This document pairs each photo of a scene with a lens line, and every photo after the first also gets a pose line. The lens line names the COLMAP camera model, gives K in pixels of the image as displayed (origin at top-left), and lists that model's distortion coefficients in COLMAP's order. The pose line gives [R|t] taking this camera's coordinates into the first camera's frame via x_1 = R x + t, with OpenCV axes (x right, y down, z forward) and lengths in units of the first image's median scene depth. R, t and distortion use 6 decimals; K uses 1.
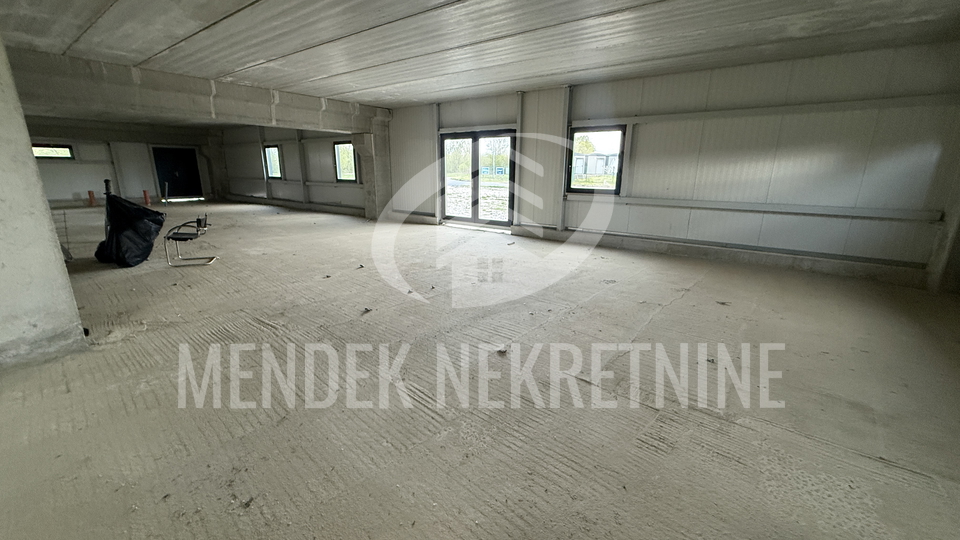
lens RADIAL K [[399.0, 0, 480.0], [0, 399.0, 270.0], [0, 0, 1]] dist [0.002327, 0.000265]
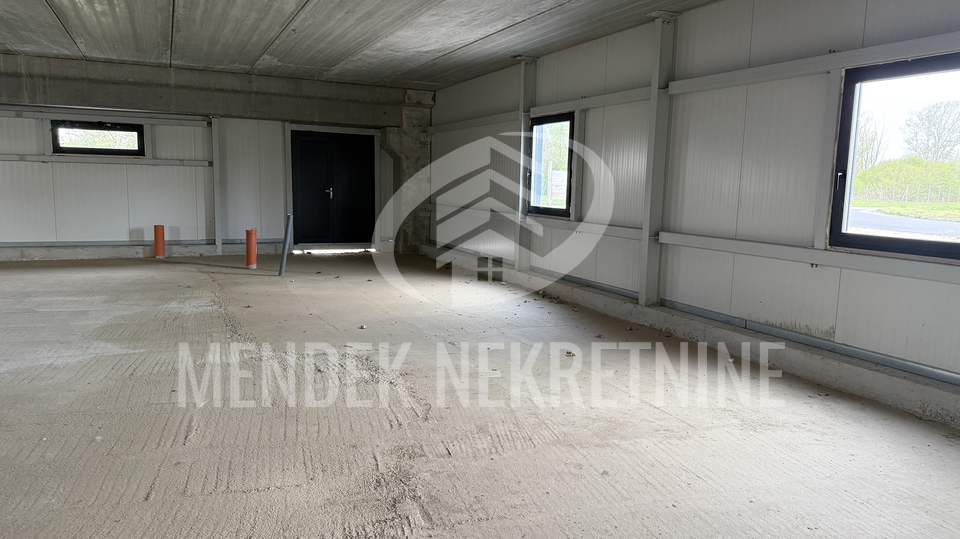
lens RADIAL K [[667.8, 0, 480.0], [0, 667.8, 269.5], [0, 0, 1]] dist [0.183242, -0.290329]
pose [[0.884198, 0.075259, -0.461009, -0.317171], [-0.130916, 0.987307, -0.089916, -0.131331], [0.448391, 0.139857, 0.882828, 0.511978]]
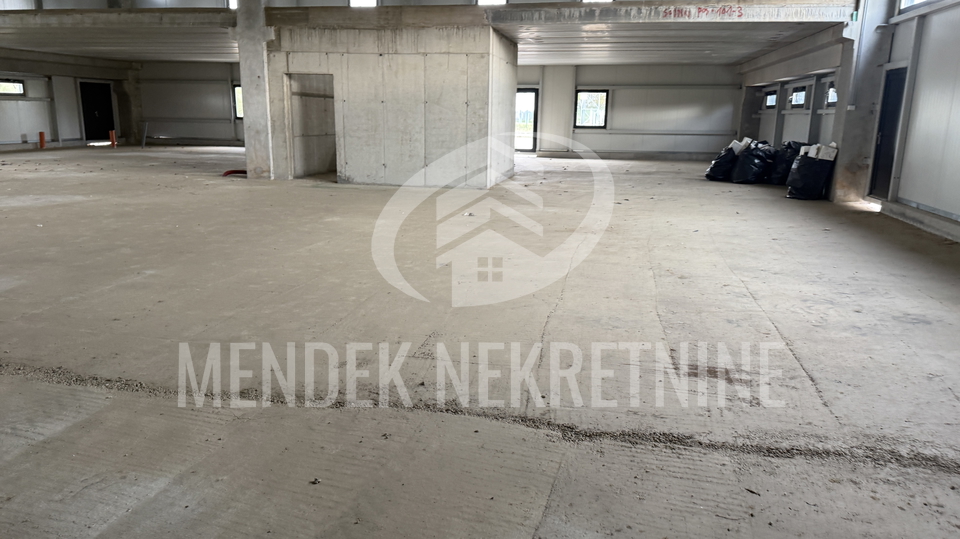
lens RADIAL K [[669.9, 0, 480.0], [0, 669.9, 269.5], [0, 0, 1]] dist [0.090680, -0.096596]
pose [[0.897310, -0.093588, 0.431366, -0.806194], [0.099501, 0.994998, 0.008895, 0.189490], [-0.430041, 0.034940, 0.902133, -0.774894]]
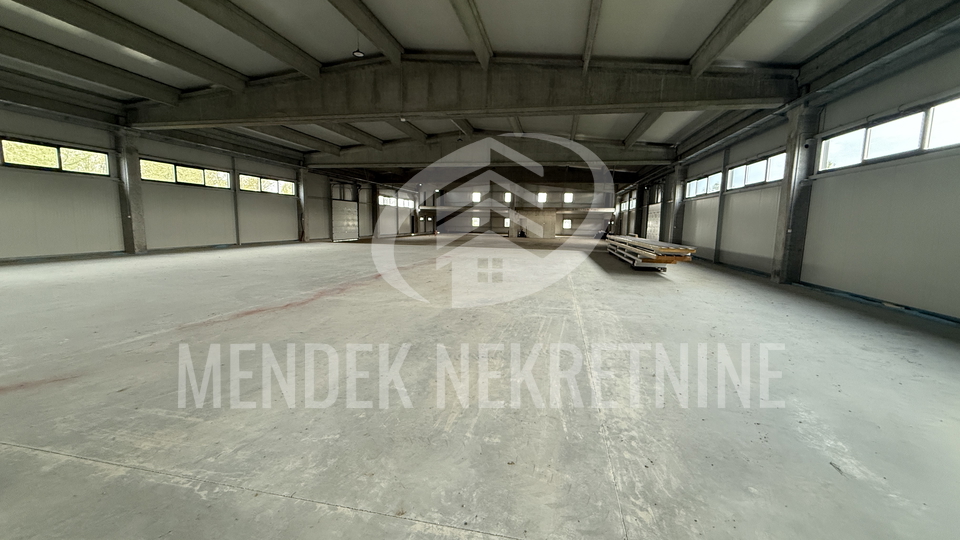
lens RADIAL K [[382.7, 0, 477.0], [0, 382.7, 267.7], [0, 0, 1]] dist [0.001766, 0.000237]
pose [[0.900948, -0.039737, 0.432103, -2.185155], [0.092724, 0.990428, -0.102251, 0.549635], [-0.423904, 0.132189, 0.896009, -2.282130]]
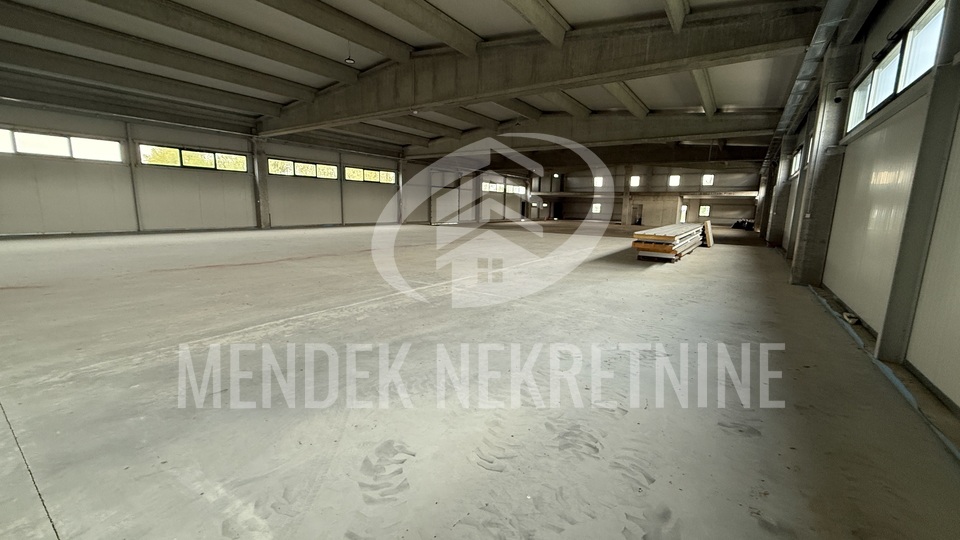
lens RADIAL K [[382.7, 0, 477.0], [0, 382.7, 267.7], [0, 0, 1]] dist [0.001766, 0.000237]
pose [[0.998561, 0.007831, 0.053048, -1.844792], [-0.003187, 0.996196, -0.087077, 0.584986], [-0.053528, 0.086783, 0.994788, -2.406435]]
